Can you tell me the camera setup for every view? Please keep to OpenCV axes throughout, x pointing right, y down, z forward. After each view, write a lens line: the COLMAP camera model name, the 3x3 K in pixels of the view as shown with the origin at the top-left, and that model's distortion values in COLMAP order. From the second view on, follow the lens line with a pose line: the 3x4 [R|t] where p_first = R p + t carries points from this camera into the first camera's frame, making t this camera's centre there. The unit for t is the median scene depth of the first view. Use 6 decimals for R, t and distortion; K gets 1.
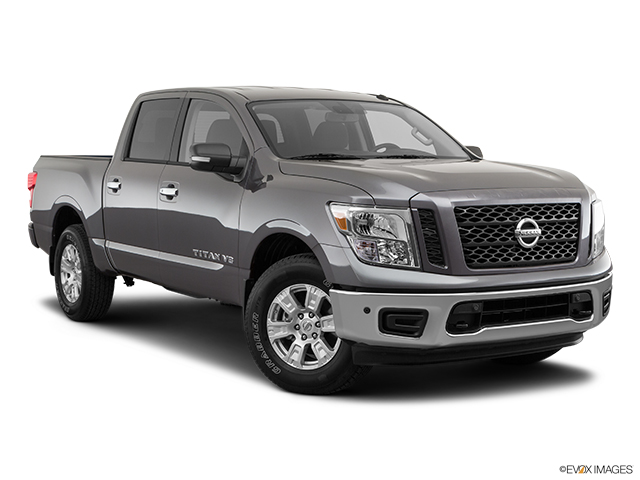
lens RADIAL K [[1095.9, 0, 320.0], [0, 1095.9, 240.0], [0, 0, 1]] dist [-0.015451, -0.026028]
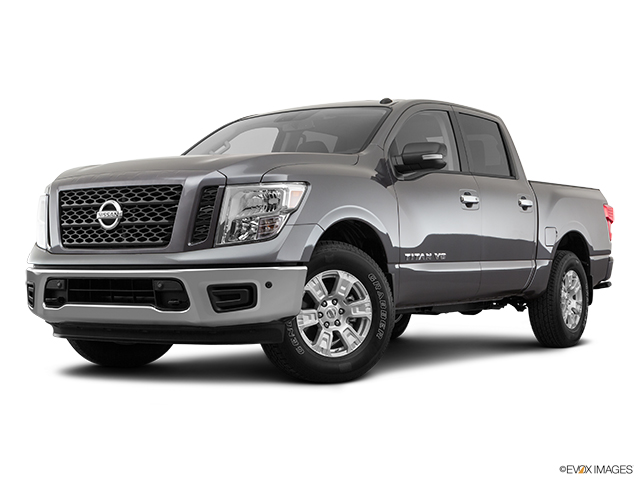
lens RADIAL K [[1081.2, 0, 320.0], [0, 1081.2, 240.0], [0, 0, 1]] dist [-0.006358, -0.011579]
pose [[0.410905, -0.022306, -0.911405, 1.174103], [-0.065811, 0.996367, -0.054056, 0.057477], [0.909300, 0.082192, 0.407944, 0.774650]]
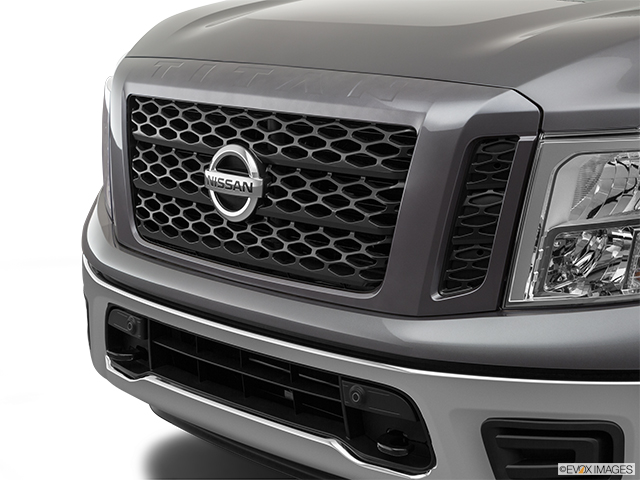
lens RADIAL K [[1373.9, 0, 320.0], [0, 1373.9, 240.0], [0, 0, 1]] dist [-0.035971, -0.085475]
pose [[0.190168, 0.200086, -0.961146, 0.668789], [-0.058308, 0.979585, 0.192388, -0.082343], [0.980019, 0.019456, 0.197952, 0.936013]]
